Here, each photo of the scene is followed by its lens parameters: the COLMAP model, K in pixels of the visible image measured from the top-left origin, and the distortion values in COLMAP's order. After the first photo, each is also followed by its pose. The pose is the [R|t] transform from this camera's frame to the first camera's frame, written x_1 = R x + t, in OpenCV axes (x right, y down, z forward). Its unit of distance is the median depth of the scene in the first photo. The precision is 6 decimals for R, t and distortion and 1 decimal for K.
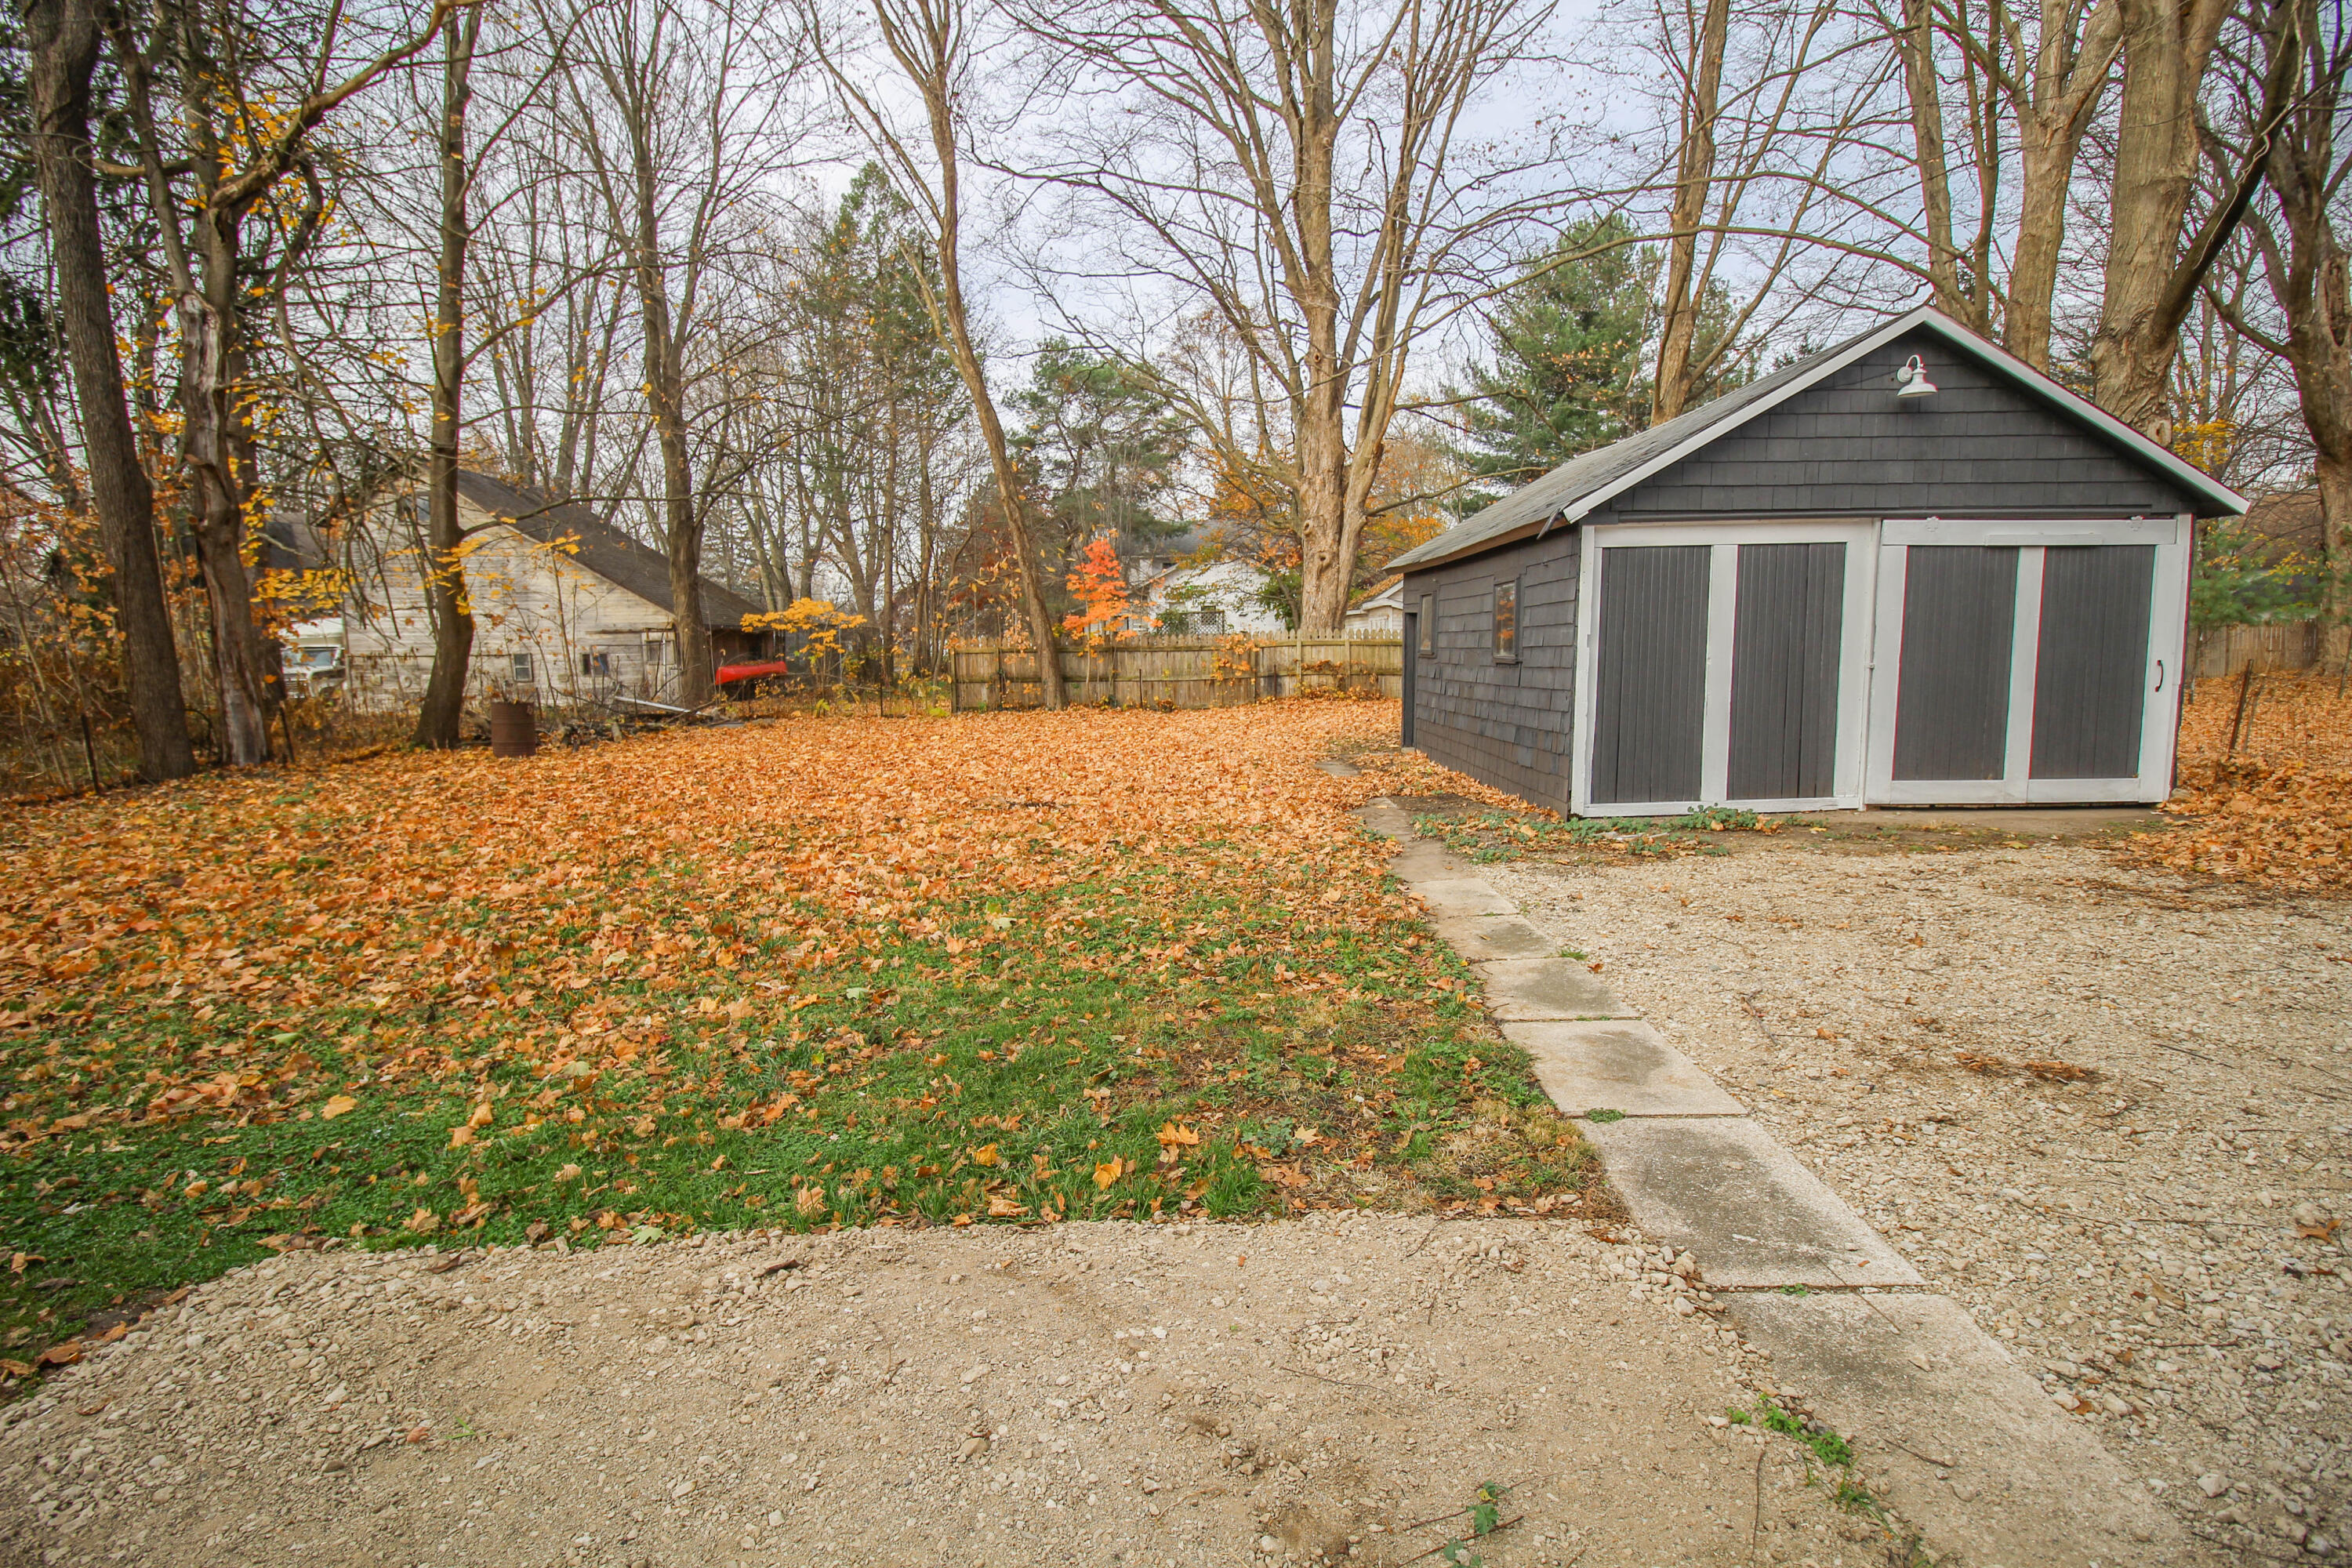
lens RADIAL K [[1103.1, 0, 1176.2], [0, 1103.1, 779.9], [0, 0, 1]] dist [-0.016297, -0.000925]
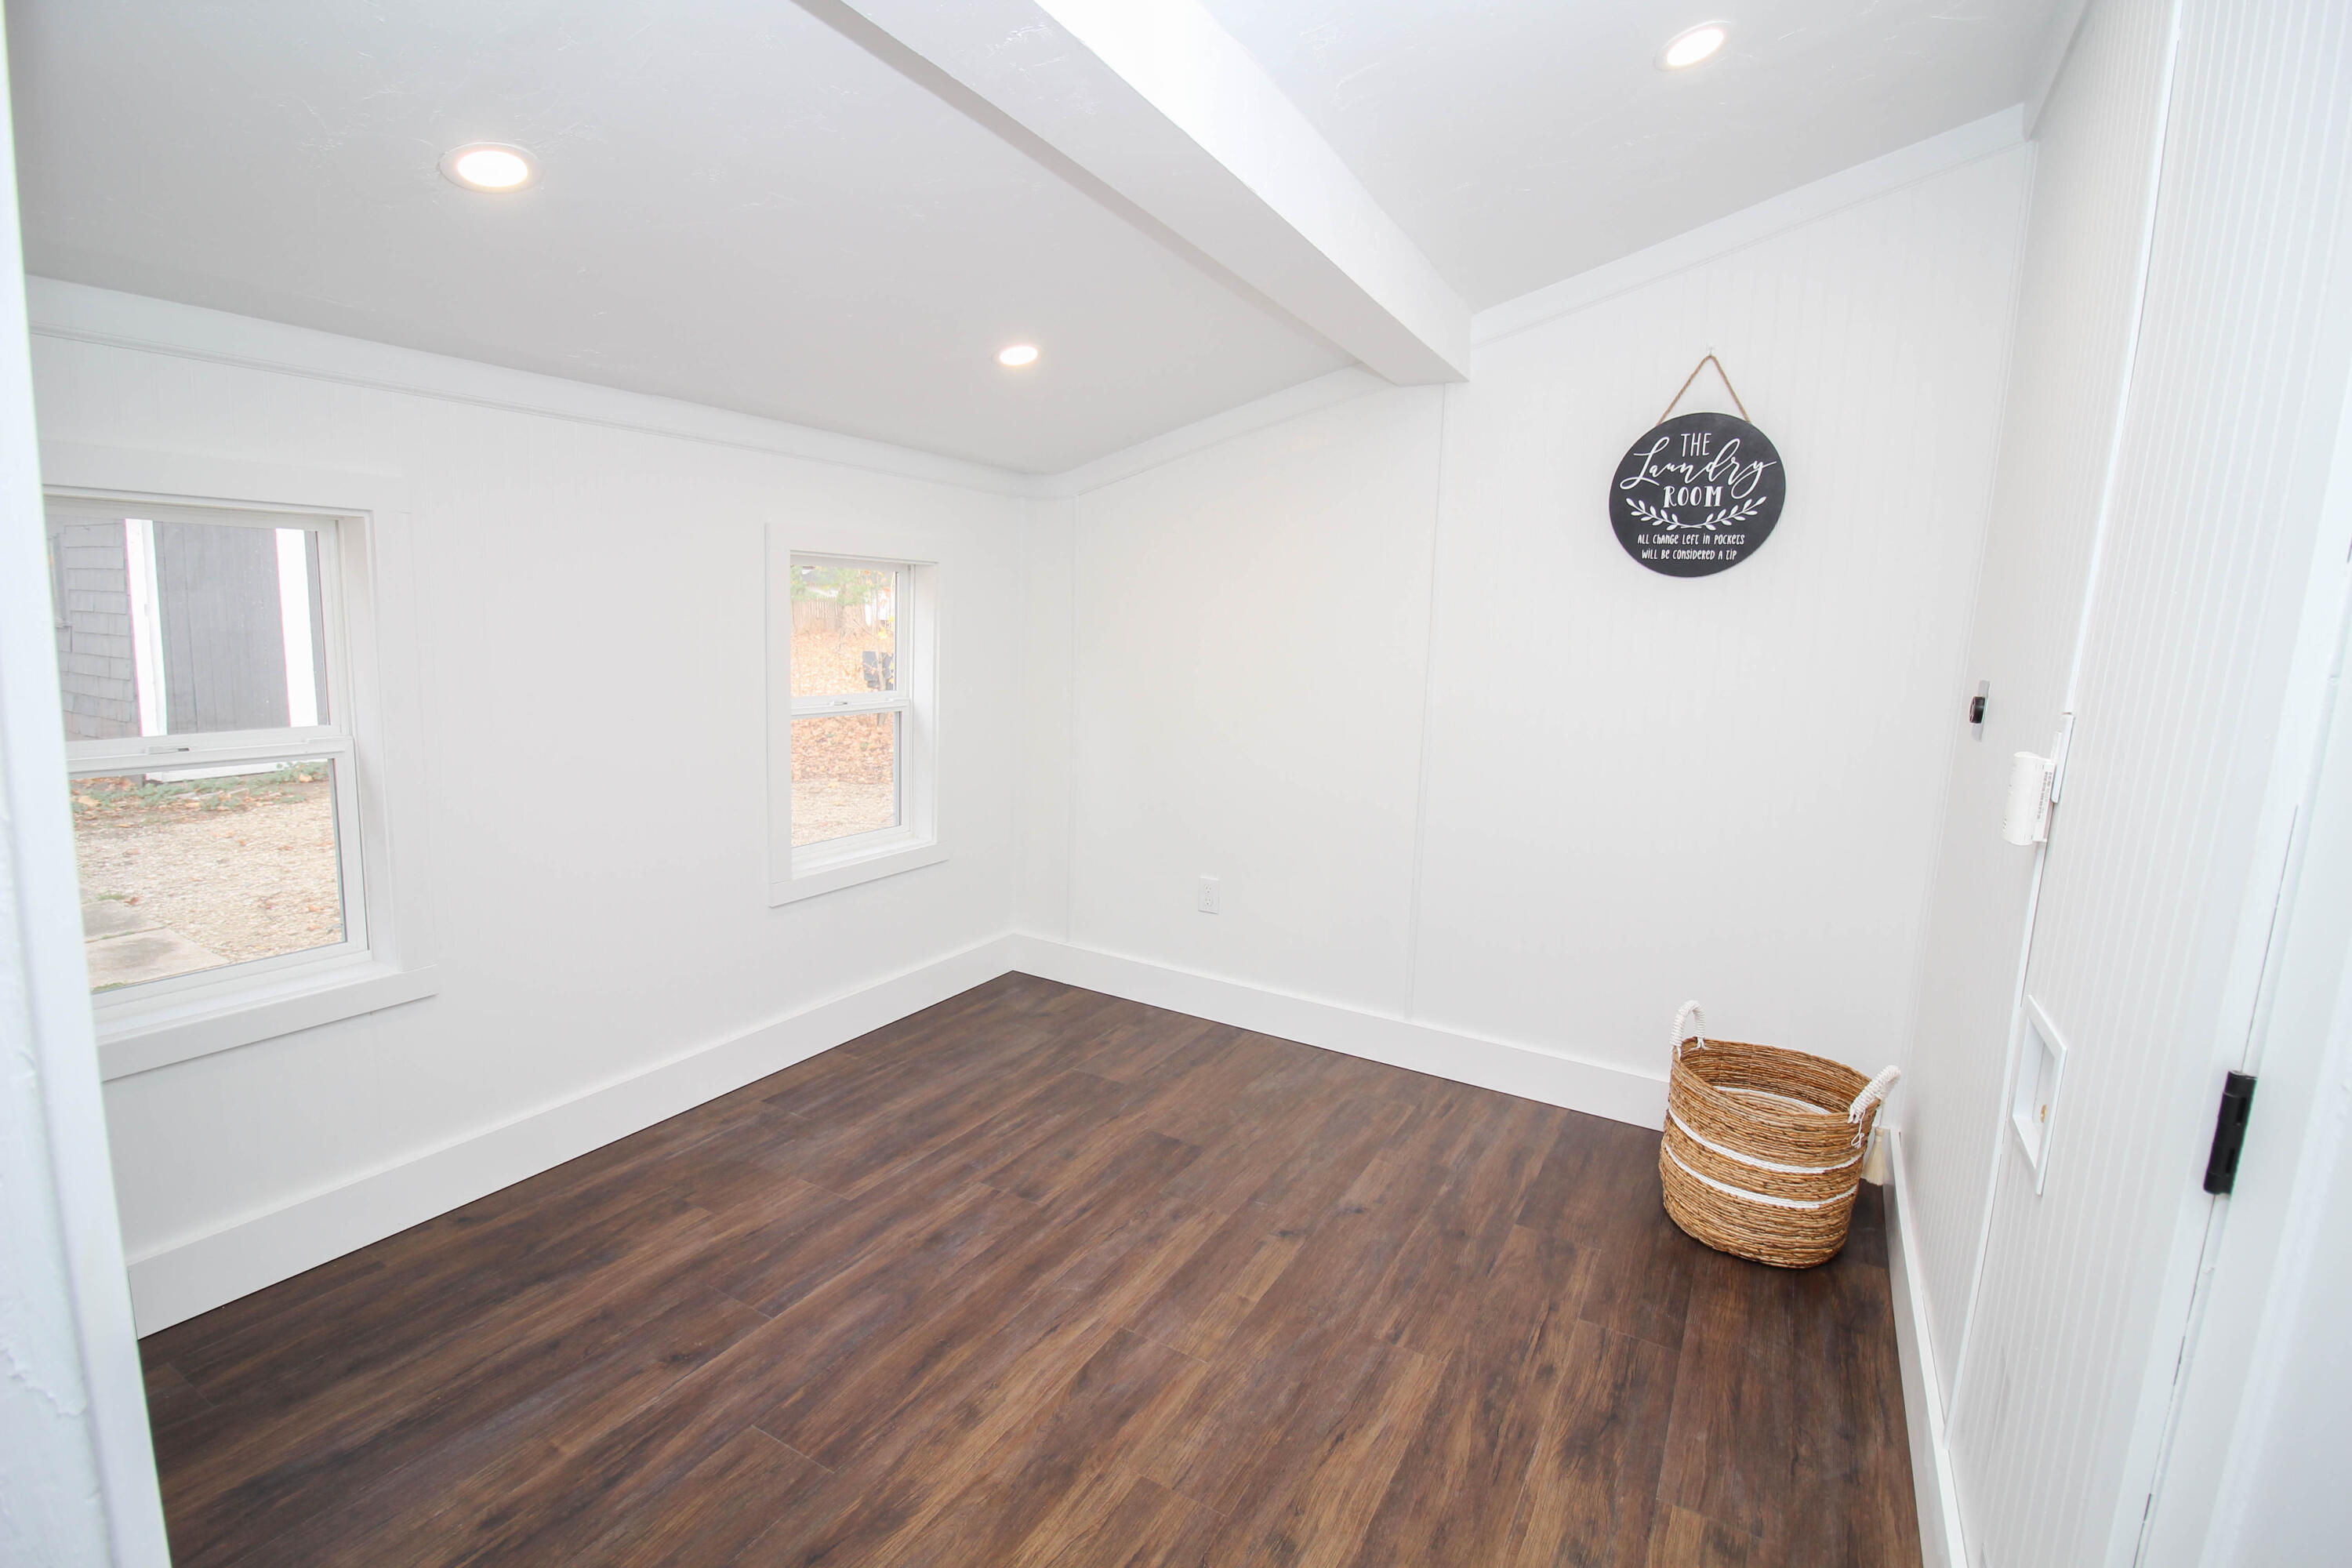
lens RADIAL K [[1103.1, 0, 1173.7], [0, 1103.1, 790.2], [0, 0, 1]] dist [-0.016297, -0.000925]
pose [[0.494109, -0.104745, 0.863067, -0.045644], [0.053957, 0.994497, 0.089805, 0.001182], [-0.867724, 0.002195, 0.497042, -0.371535]]
